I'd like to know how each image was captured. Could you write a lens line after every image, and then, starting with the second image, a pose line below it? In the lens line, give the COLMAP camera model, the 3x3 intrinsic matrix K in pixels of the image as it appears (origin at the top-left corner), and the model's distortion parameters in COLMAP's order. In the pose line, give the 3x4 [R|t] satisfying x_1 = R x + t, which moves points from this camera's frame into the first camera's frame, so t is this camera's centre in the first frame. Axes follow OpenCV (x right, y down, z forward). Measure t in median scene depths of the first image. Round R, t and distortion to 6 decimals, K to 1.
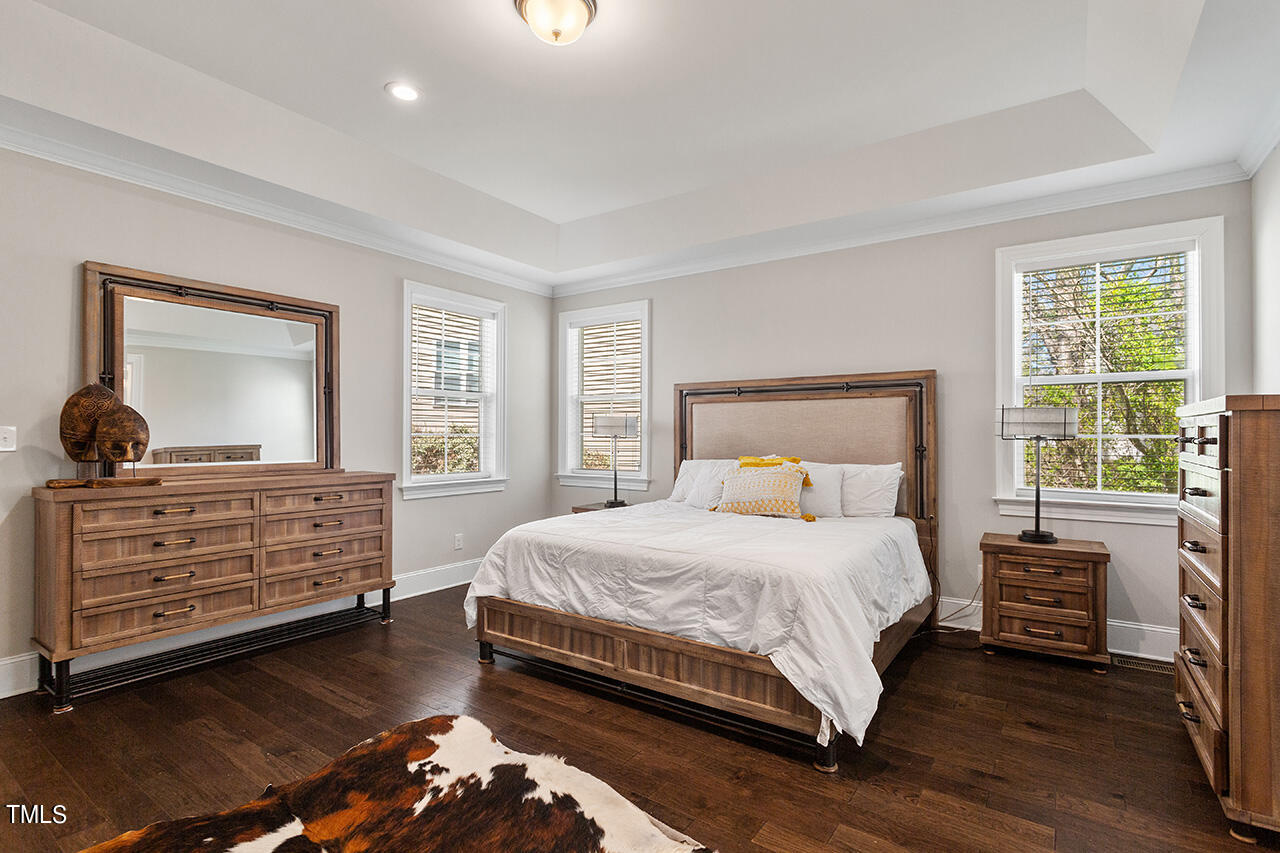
lens RADIAL K [[606.7, 0, 640.1], [0, 606.7, 432.7], [0, 0, 1]] dist [-0.000537, 0.000351]
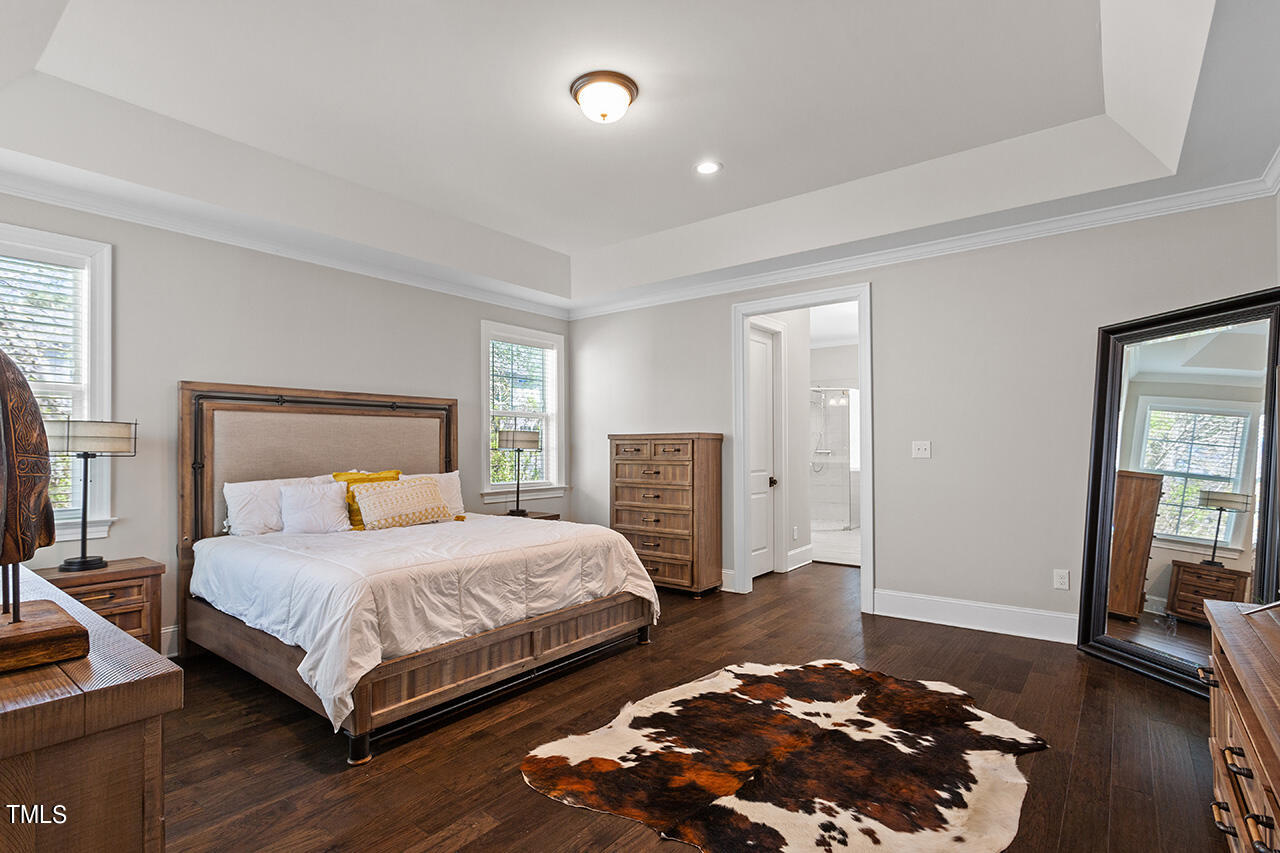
lens RADIAL K [[617.3, 0, 638.7], [0, 617.3, 441.7], [0, 0, 1]] dist [0.000903, 0.000418]
pose [[0.052957, 0.008590, 0.998560, -1.175842], [0.000240, 0.999963, -0.008615, -0.000869], [-0.998597, 0.000696, 0.052953, 0.749601]]
